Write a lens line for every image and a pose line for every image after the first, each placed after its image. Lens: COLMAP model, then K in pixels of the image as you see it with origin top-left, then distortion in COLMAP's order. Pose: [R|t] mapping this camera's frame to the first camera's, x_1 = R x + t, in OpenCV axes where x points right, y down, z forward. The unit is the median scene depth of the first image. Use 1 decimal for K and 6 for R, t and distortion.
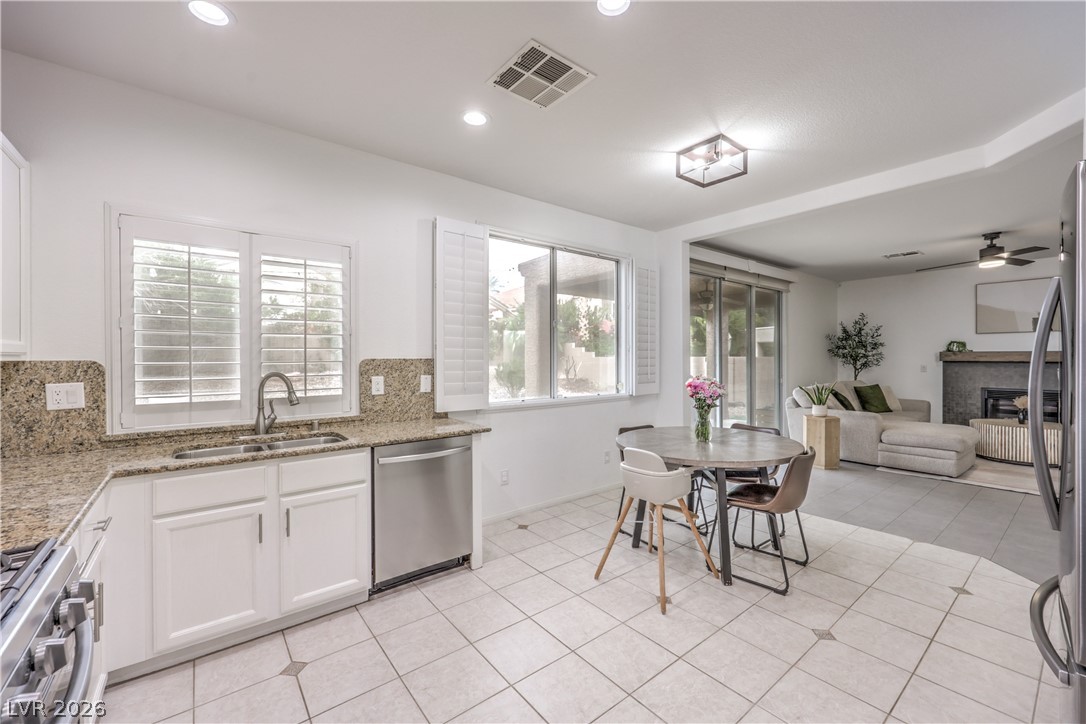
lens RADIAL K [[444.8, 0, 553.0], [0, 444.8, 359.6], [0, 0, 1]] dist [-0.003786, 0.002008]
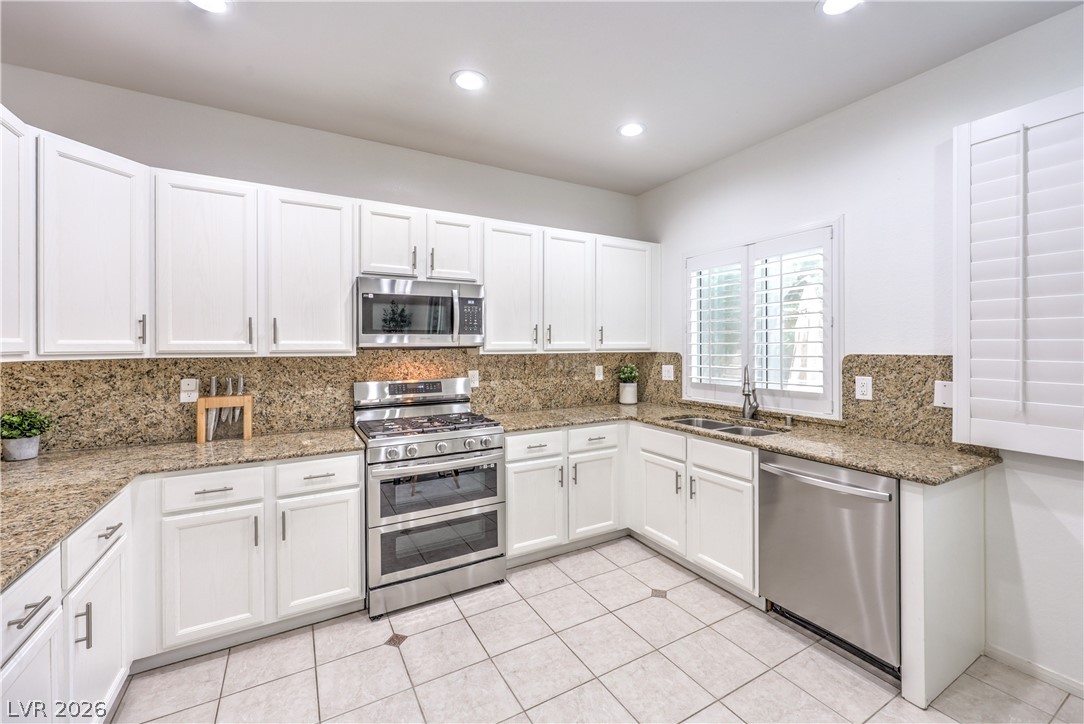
lens RADIAL K [[456.4, 0, 555.7], [0, 456.4, 346.6], [0, 0, 1]] dist [0.003440, -0.000327]
pose [[-0.159391, 0.003145, -0.987211, 0.487619], [-0.002772, 0.999990, 0.003633, -0.016750], [0.987212, 0.003315, -0.159381, 0.574669]]
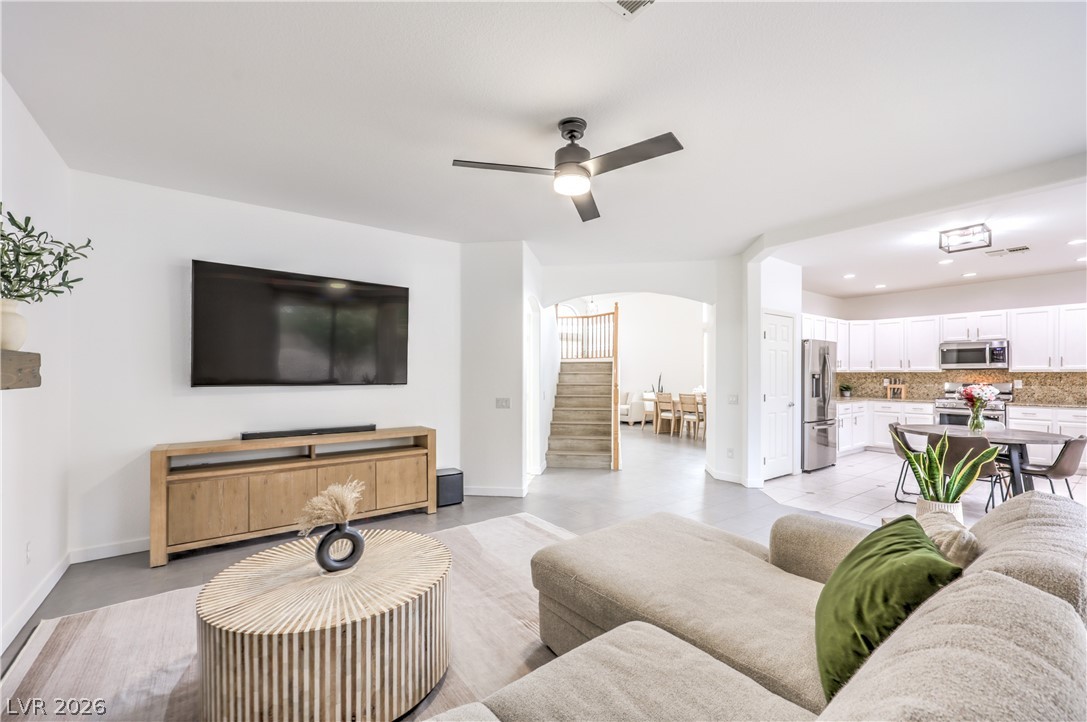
lens RADIAL K [[457.7, 0, 541.1], [0, 457.7, 371.0], [0, 0, 1]] dist [0.003440, -0.000327]
pose [[-0.998989, 0.003994, 0.044775, 1.680096], [0.004054, 0.999991, 0.001262, -0.012249], [-0.044769, 0.001442, -0.998996, 2.563557]]
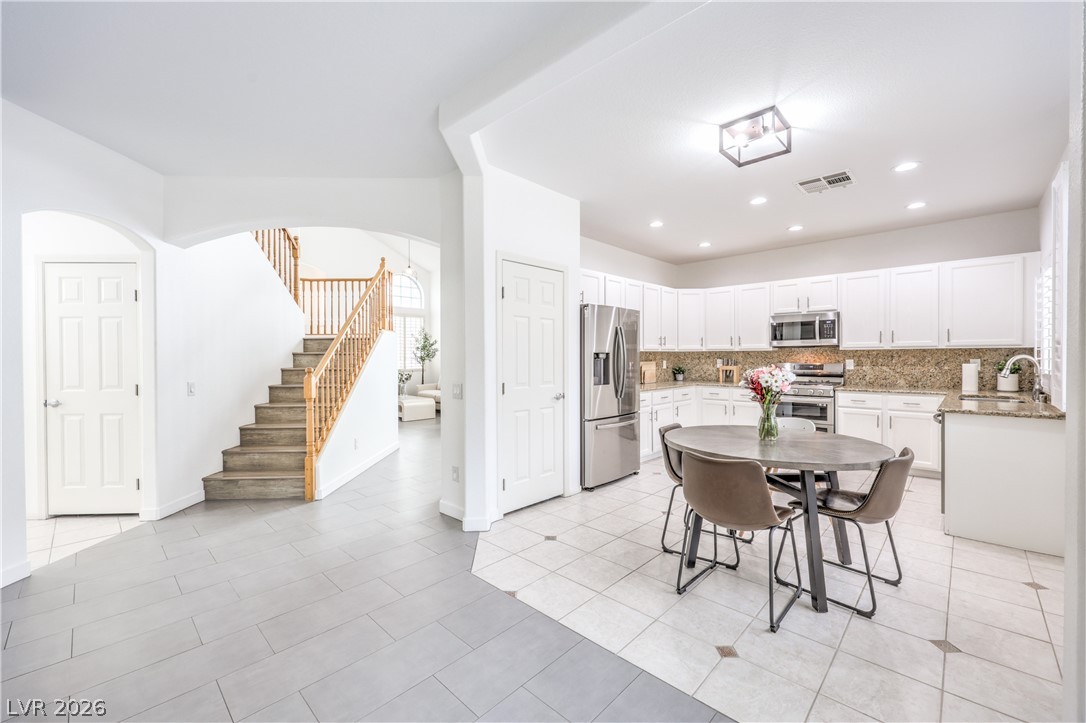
lens RADIAL K [[444.8, 0, 545.0], [0, 444.8, 357.5], [0, 0, 1]] dist [-0.003786, 0.002008]
pose [[-0.992771, 0.008806, -0.119703, 0.899866], [0.007665, 0.999921, 0.009987, 0.008554], [0.119782, 0.008997, -0.992759, 1.864076]]
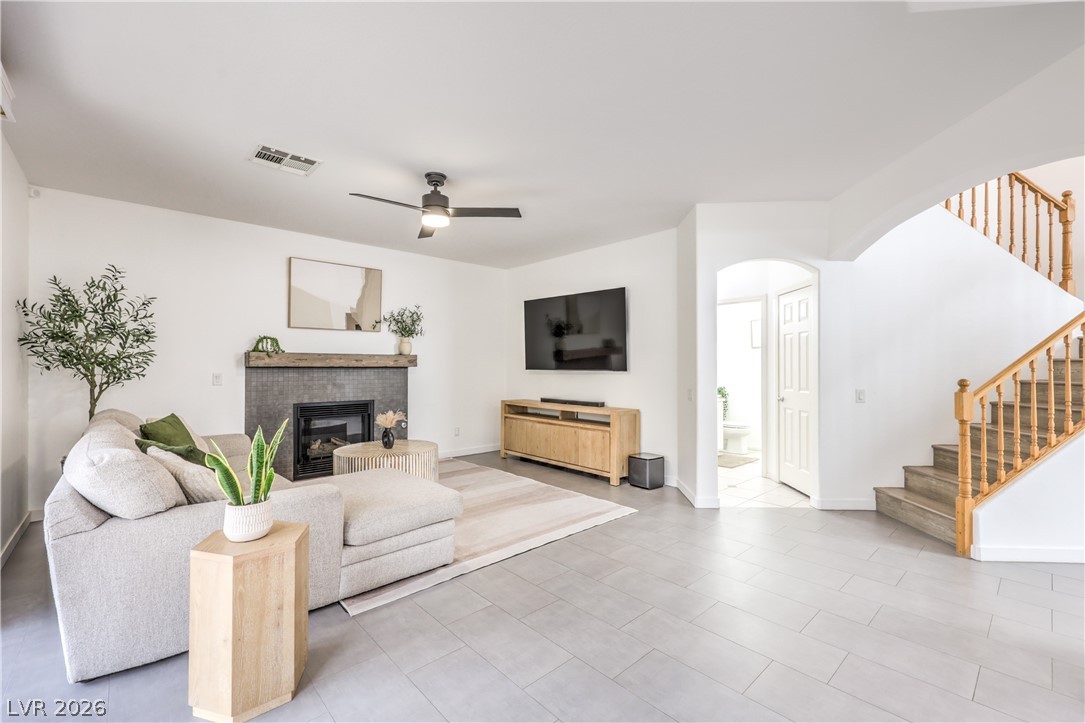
lens RADIAL K [[456.8, 0, 553.1], [0, 456.8, 363.6], [0, 0, 1]] dist [0.003440, -0.000327]
pose [[-0.068753, 0.007274, 0.997607, 0.475113], [0.005037, 0.999963, -0.006944, 0.013098], [-0.997621, 0.004547, -0.068787, 1.464450]]
